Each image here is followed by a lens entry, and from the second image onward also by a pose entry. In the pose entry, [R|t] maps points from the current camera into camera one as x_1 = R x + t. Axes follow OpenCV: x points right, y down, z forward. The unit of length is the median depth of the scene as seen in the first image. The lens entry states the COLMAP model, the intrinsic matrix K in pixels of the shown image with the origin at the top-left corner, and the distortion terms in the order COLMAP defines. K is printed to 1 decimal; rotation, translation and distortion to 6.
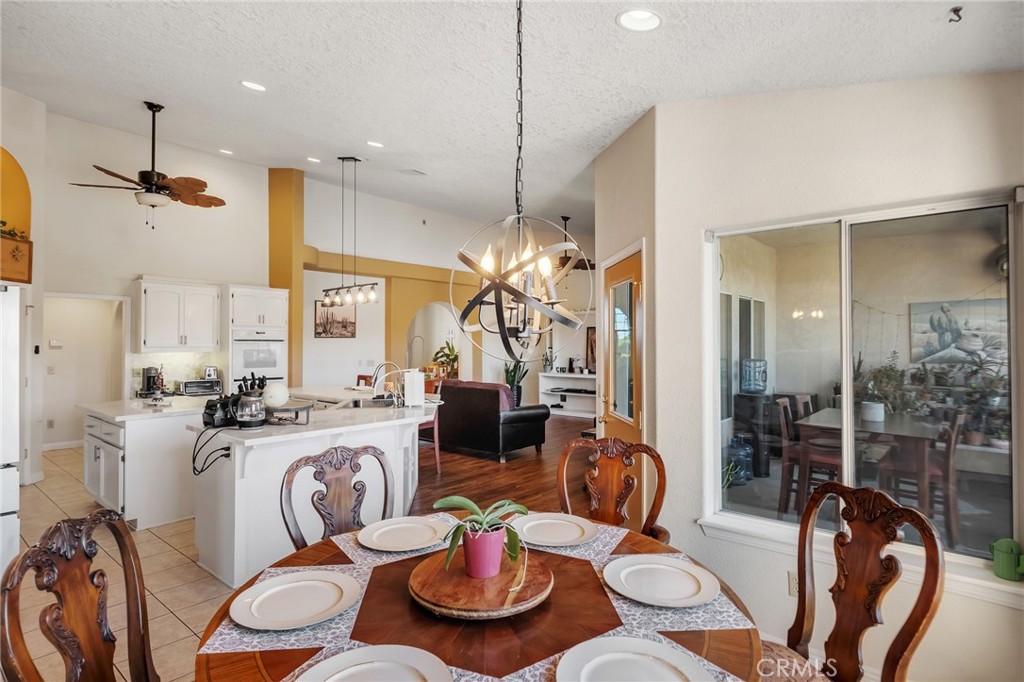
lens RADIAL K [[528.2, 0, 513.9], [0, 528.2, 343.3], [0, 0, 1]] dist [0.002236, -0.000363]
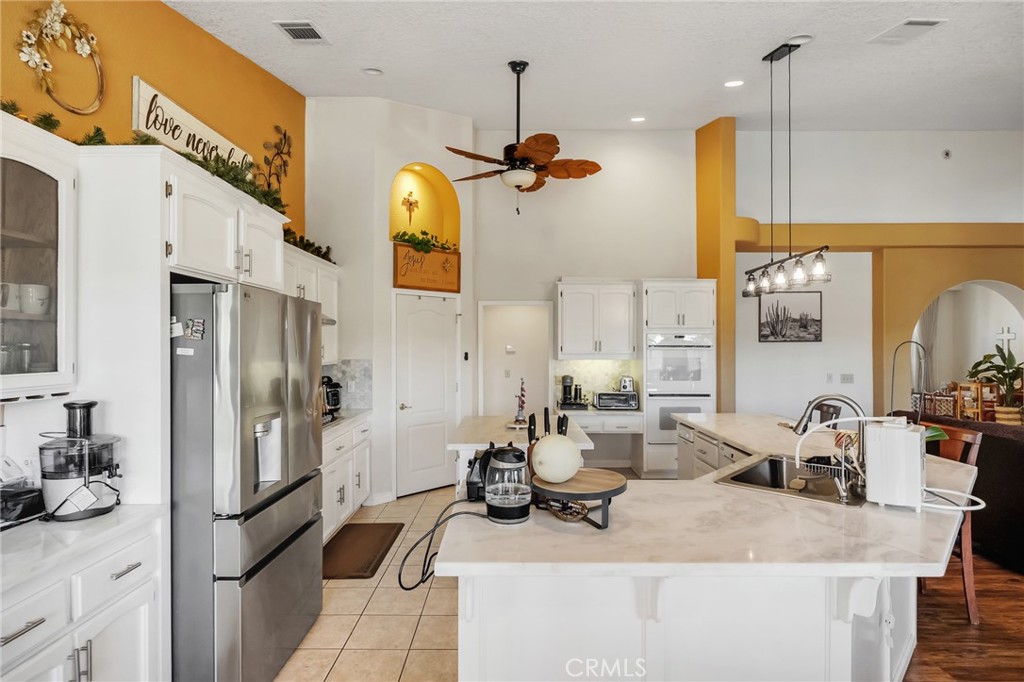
lens RADIAL K [[528.2, 0, 513.9], [0, 528.2, 343.3], [0, 0, 1]] dist [0.002236, -0.000363]
pose [[0.645956, -0.002924, -0.763369, -0.036810], [0.000131, 0.999993, -0.003720, -0.007338], [0.763374, 0.002303, 0.645952, 0.306332]]
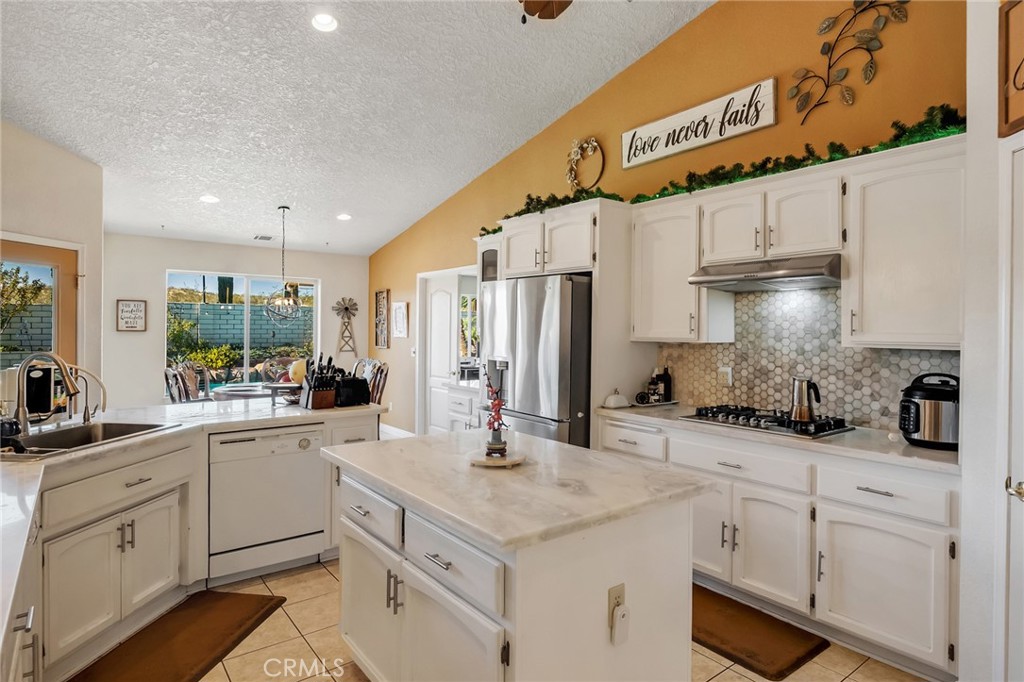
lens RADIAL K [[581.1, 0, 509.3], [0, 581.1, 329.8], [0, 0, 1]] dist [-0.001499, -0.001452]
pose [[-0.972438, -0.008084, 0.233021, -0.523361], [-0.007122, 0.999962, 0.004971, 0.004938], [-0.233053, 0.003174, -0.972459, 0.961570]]
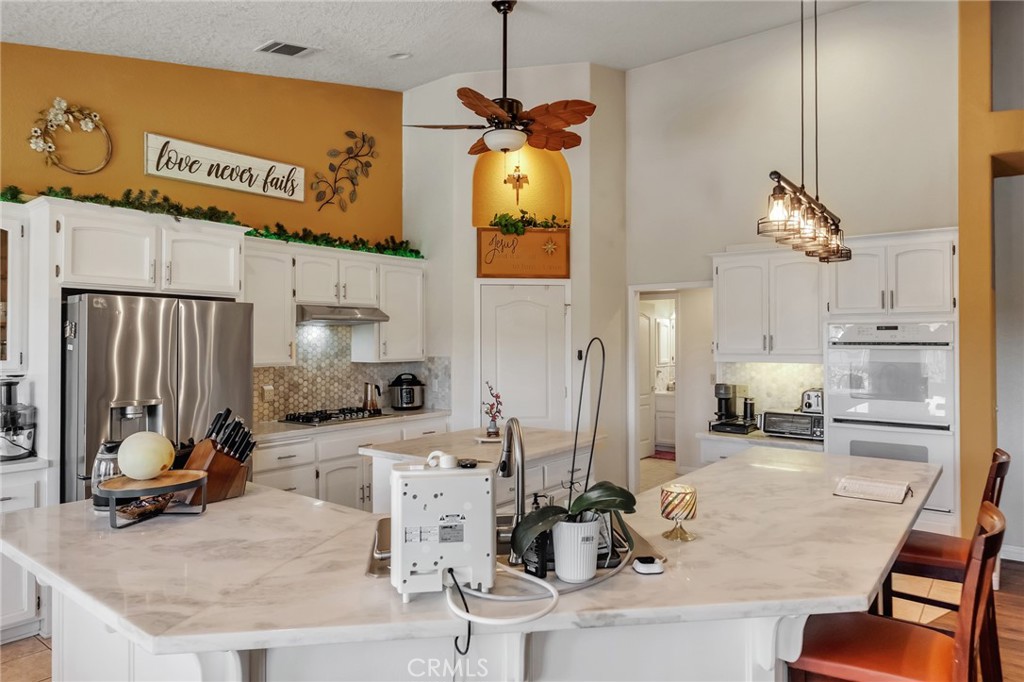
lens RADIAL K [[644.3, 0, 512.0], [0, 644.3, 341.0], [0, 0, 1]] dist [-0.000490, 0.001150]
pose [[0.035587, 0.000398, -0.999367, 0.101239], [0.000447, 1.000000, 0.000414, -0.008482], [0.999366, -0.000462, 0.035587, 0.655011]]
